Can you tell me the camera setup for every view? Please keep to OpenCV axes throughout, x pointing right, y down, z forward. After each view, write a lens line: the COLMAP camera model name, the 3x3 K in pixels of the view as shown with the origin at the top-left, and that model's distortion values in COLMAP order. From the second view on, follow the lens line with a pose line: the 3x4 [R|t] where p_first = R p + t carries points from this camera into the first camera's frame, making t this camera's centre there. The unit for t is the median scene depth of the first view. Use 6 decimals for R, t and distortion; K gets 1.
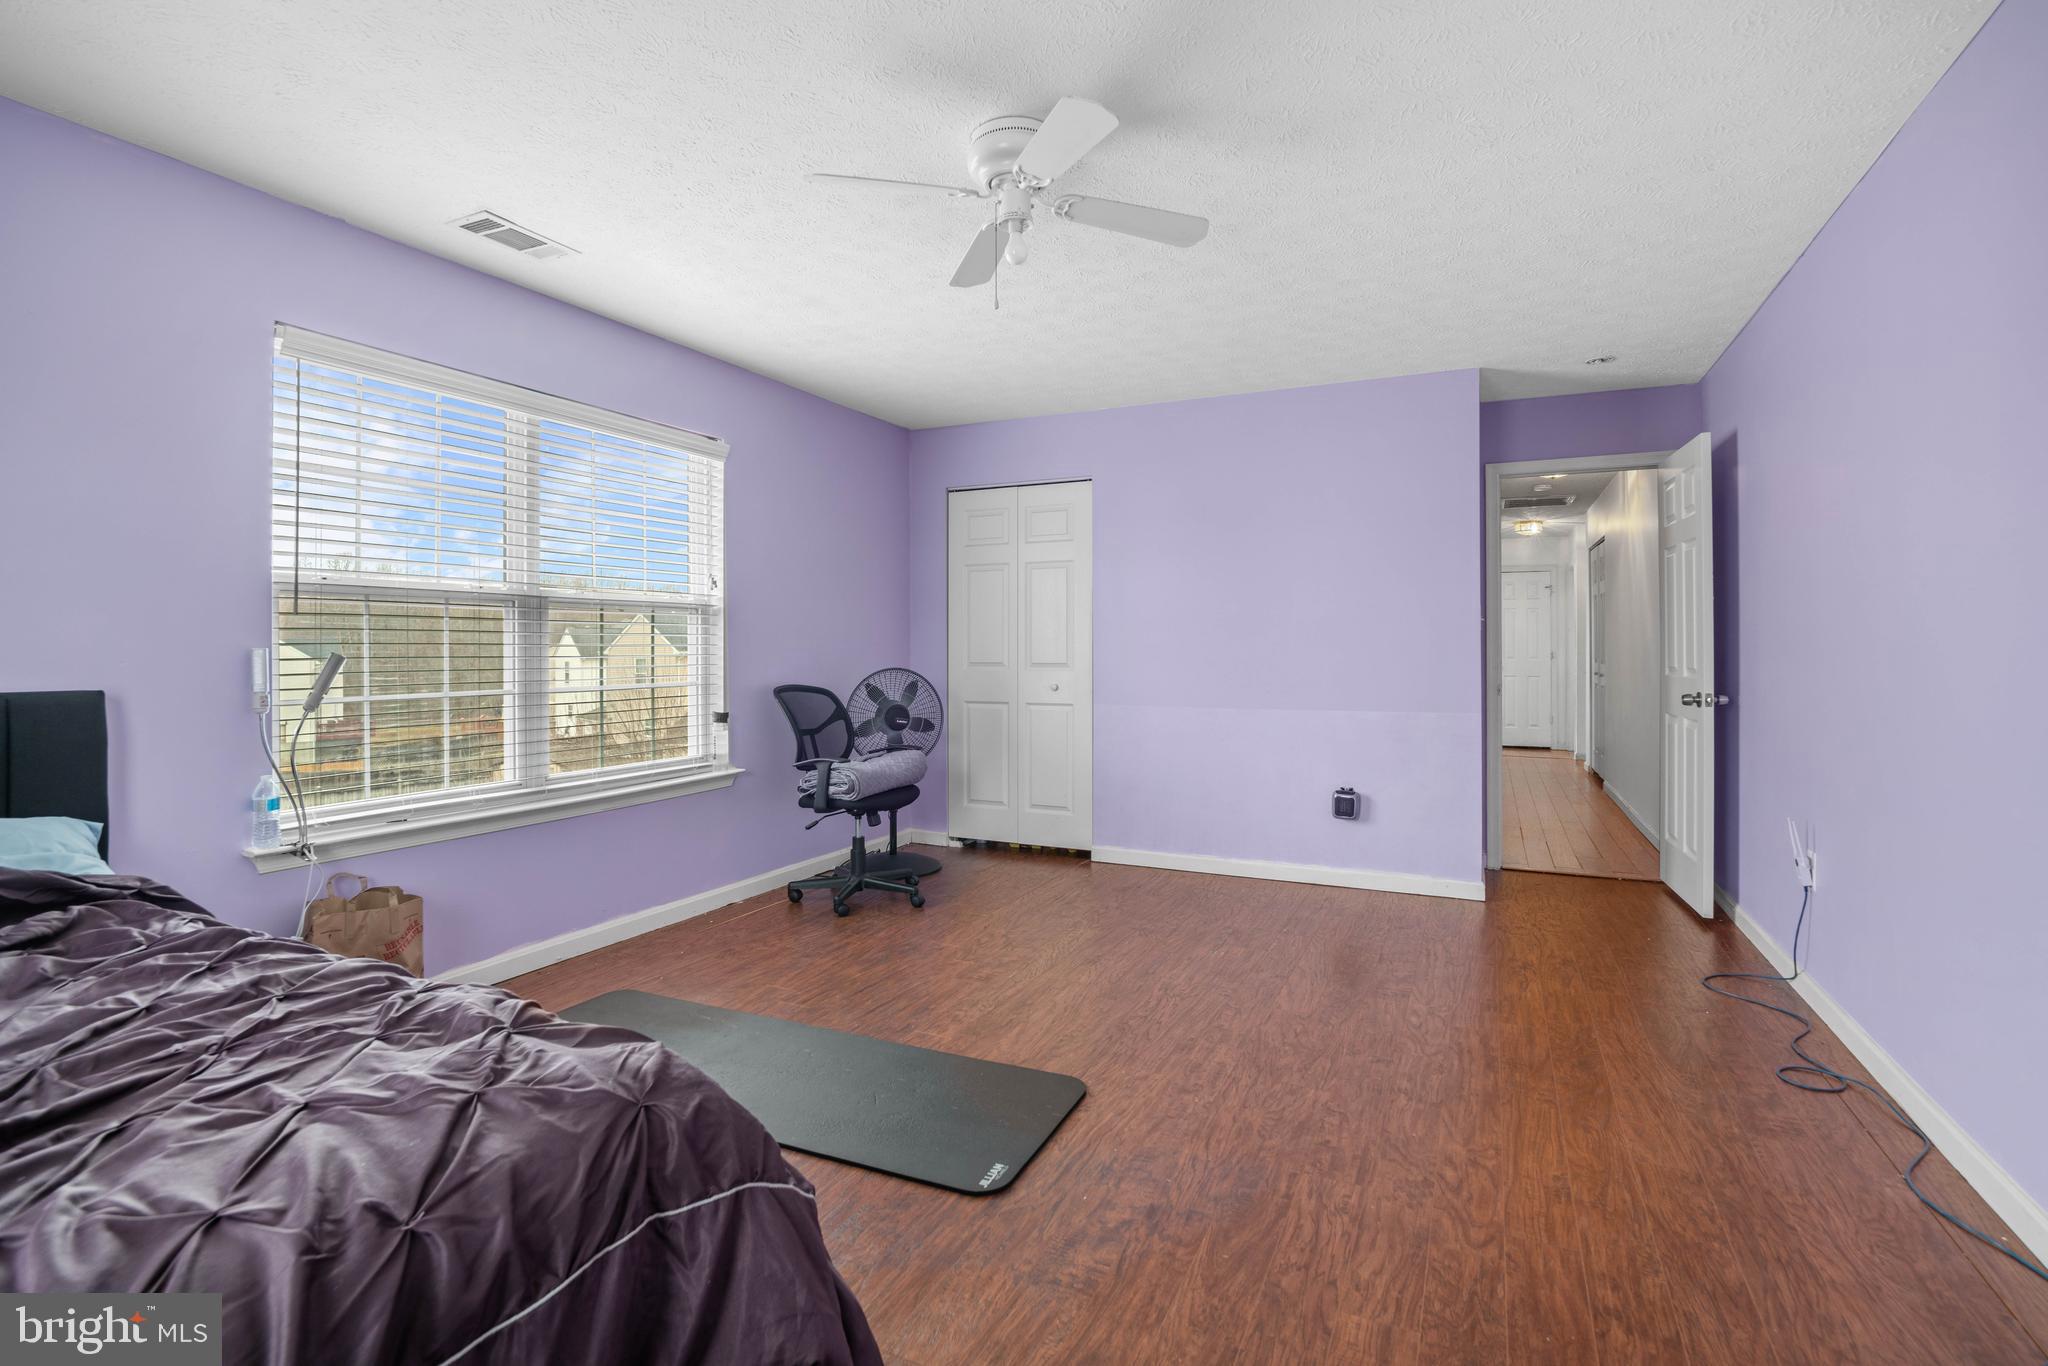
lens RADIAL K [[973.9, 0, 1021.9], [0, 973.9, 660.8], [0, 0, 1]] dist [-0.015871, 0.000355]
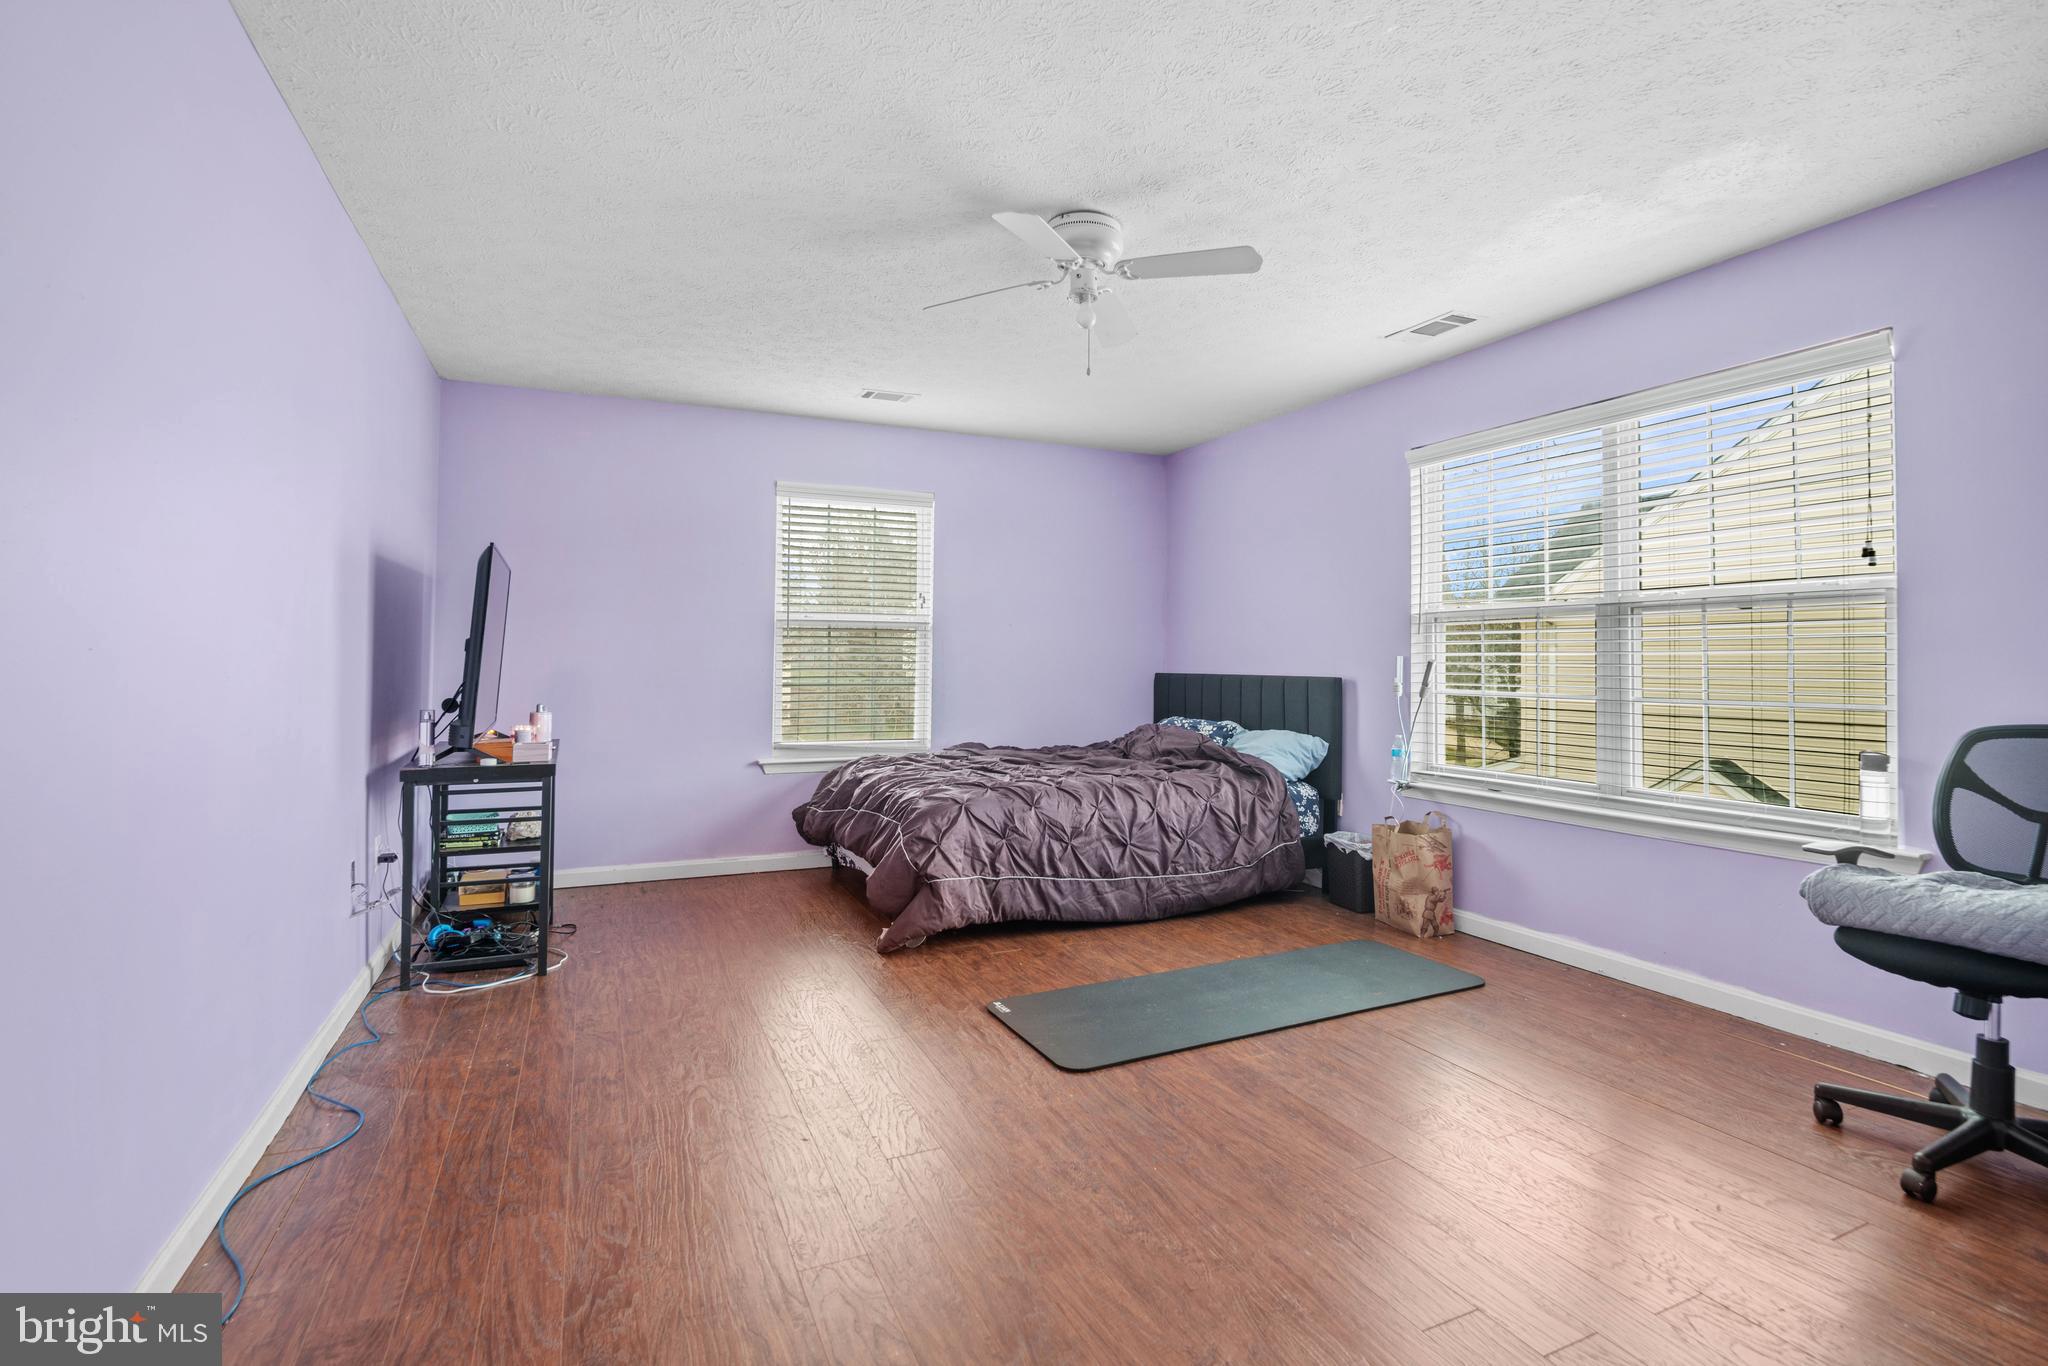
lens RADIAL K [[973.9, 0, 1021.9], [0, 973.9, 660.8], [0, 0, 1]] dist [-0.015871, 0.000355]
pose [[-0.648985, -0.000239, -0.760801, 0.773617], [-0.010397, 0.999909, 0.008555, -0.012043], [0.760730, 0.013462, -0.648929, 1.410925]]
